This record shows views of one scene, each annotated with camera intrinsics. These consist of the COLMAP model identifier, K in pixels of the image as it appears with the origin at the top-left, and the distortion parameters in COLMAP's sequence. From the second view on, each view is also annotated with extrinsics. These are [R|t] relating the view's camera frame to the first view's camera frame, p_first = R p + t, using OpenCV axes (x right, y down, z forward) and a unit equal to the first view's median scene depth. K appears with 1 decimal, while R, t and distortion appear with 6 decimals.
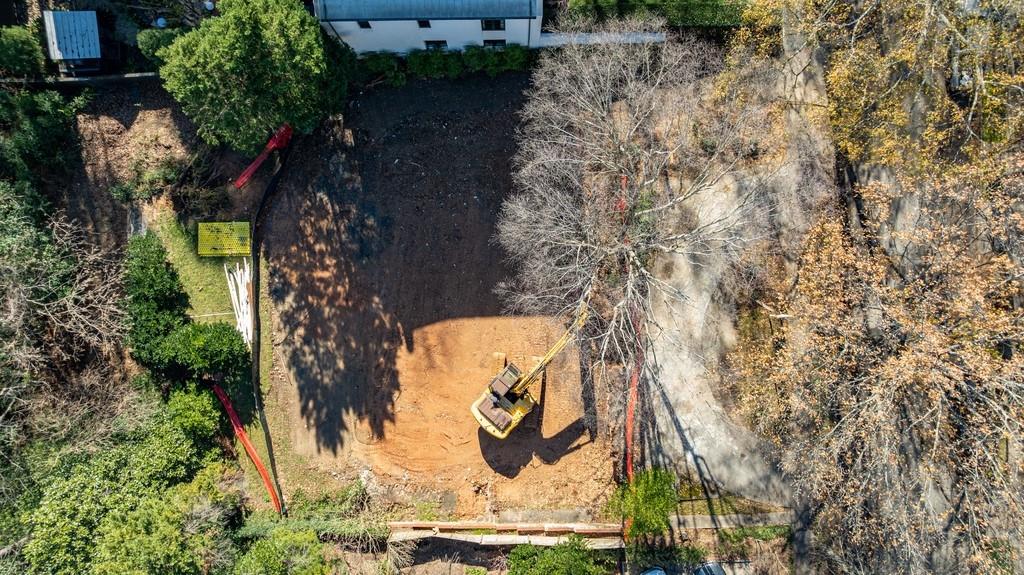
lens RADIAL K [[727.7, 0, 514.3], [0, 727.7, 284.0], [0, 0, 1]] dist [-0.036212, 0.008706]
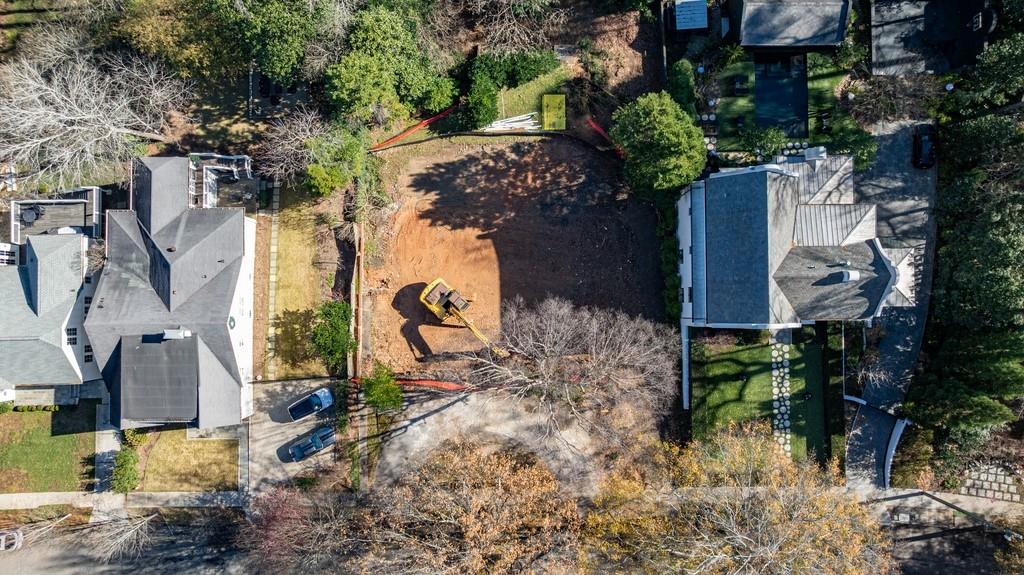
lens RADIAL K [[727.7, 0, 514.3], [0, 727.7, 284.0], [0, 0, 1]] dist [-0.036212, 0.008706]
pose [[-0.007865, 0.999340, -0.035471, 0.005194], [-0.999871, -0.007361, 0.014299, -0.004922], [0.014028, 0.035579, 0.999268, -0.509138]]
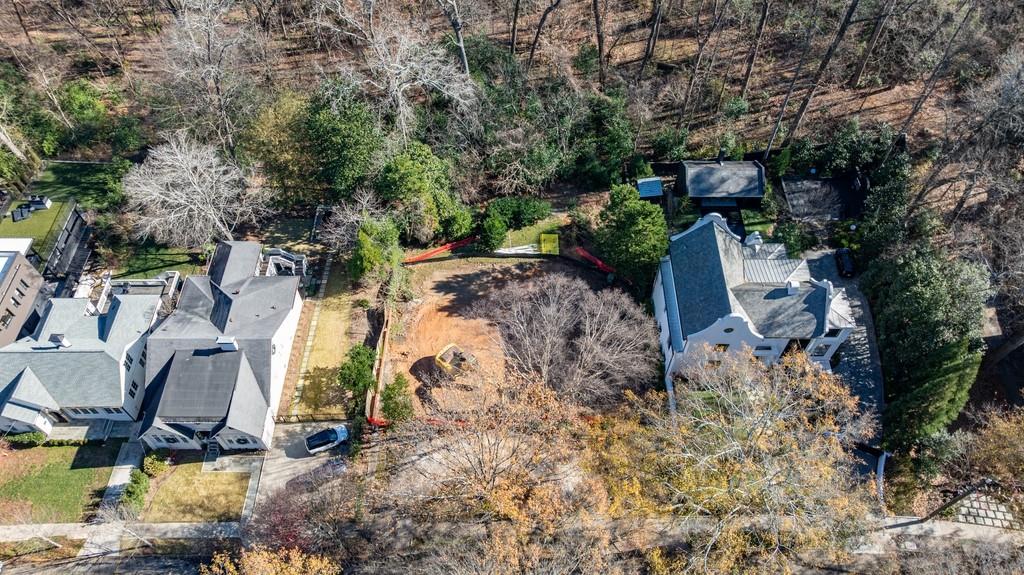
lens RADIAL K [[727.7, 0, 514.3], [0, 727.7, 284.0], [0, 0, 1]] dist [-0.036212, 0.008706]
pose [[-0.017532, 0.802737, -0.596076, 0.871489], [-0.999844, -0.012761, 0.012222, 0.006047], [0.002205, 0.596197, 0.802835, -0.496461]]
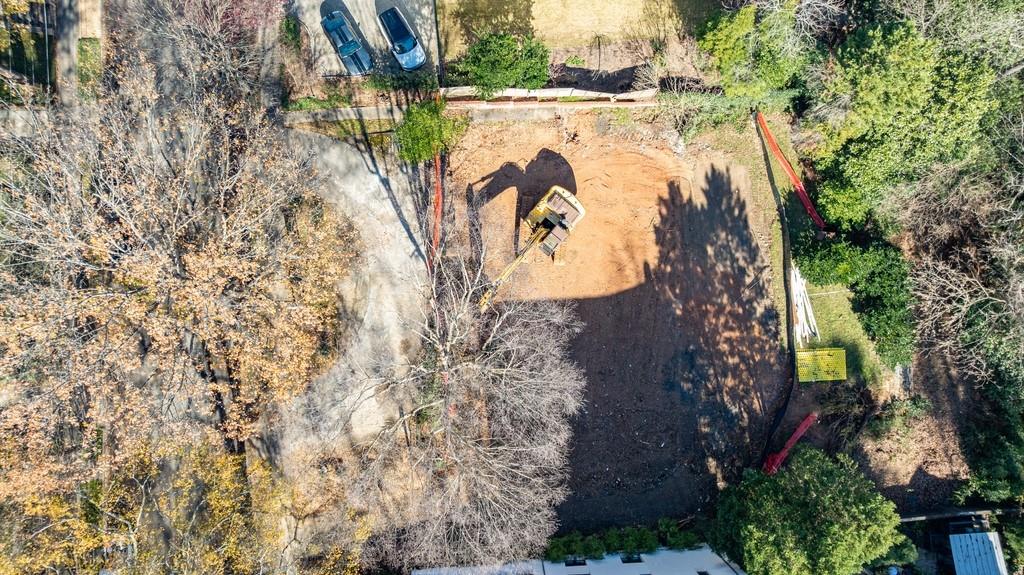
lens RADIAL K [[727.7, 0, 514.3], [0, 727.7, 284.0], [0, 0, 1]] dist [-0.036212, 0.008706]
pose [[-0.999430, 0.028755, -0.017687, 0.067672], [-0.029816, -0.997570, 0.062973, 0.002603], [-0.015833, 0.063464, 0.997858, -0.057307]]
